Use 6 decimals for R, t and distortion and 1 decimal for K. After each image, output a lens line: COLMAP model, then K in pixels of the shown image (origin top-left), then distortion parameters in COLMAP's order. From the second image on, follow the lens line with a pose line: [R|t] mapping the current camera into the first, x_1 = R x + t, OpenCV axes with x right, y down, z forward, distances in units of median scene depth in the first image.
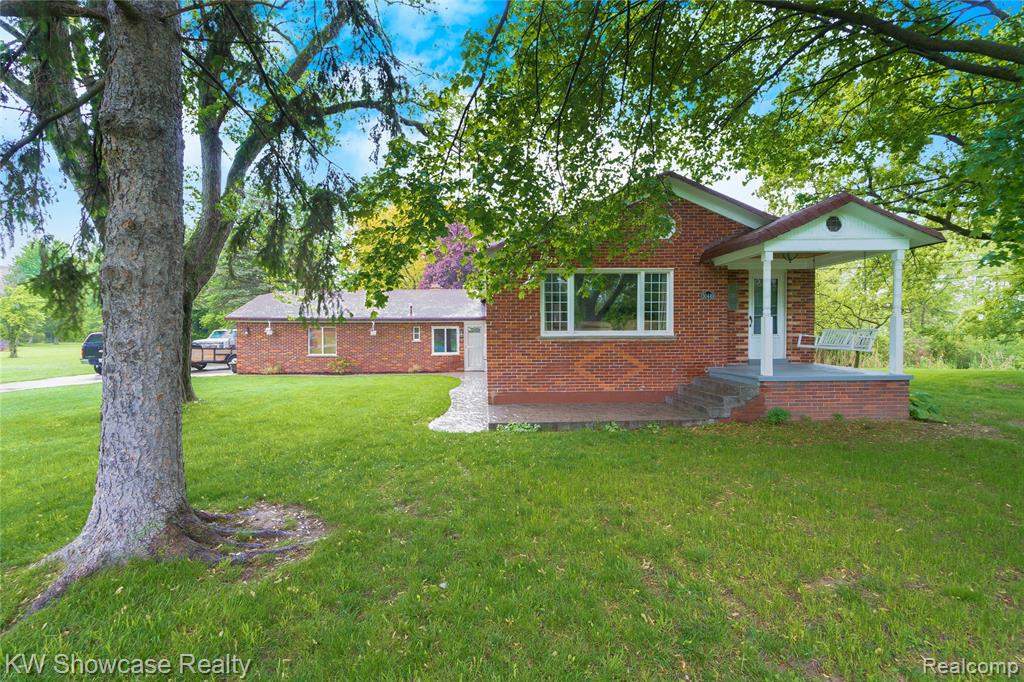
lens RADIAL K [[459.3, 0, 504.2], [0, 459.3, 326.4], [0, 0, 1]] dist [-0.002096, 0.007524]
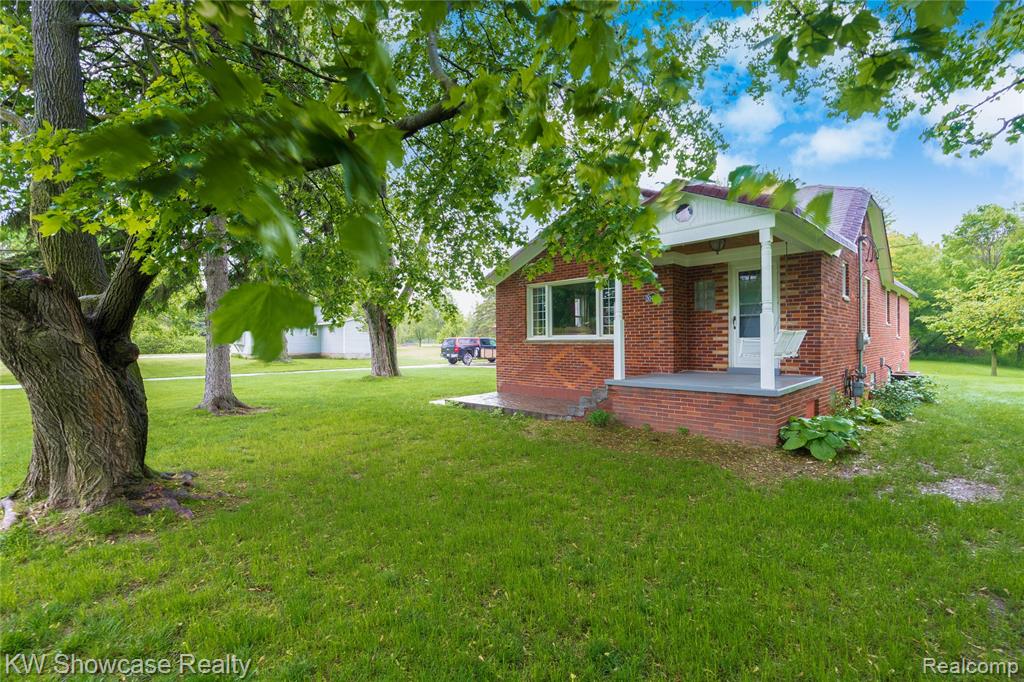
lens RADIAL K [[459.3, 0, 504.2], [0, 459.3, 326.4], [0, 0, 1]] dist [-0.002096, 0.007524]
pose [[0.675949, -0.021843, -0.736625, 0.934514], [0.014713, 0.999761, -0.016145, 0.003809], [0.736802, 0.000075, 0.676109, 0.123169]]
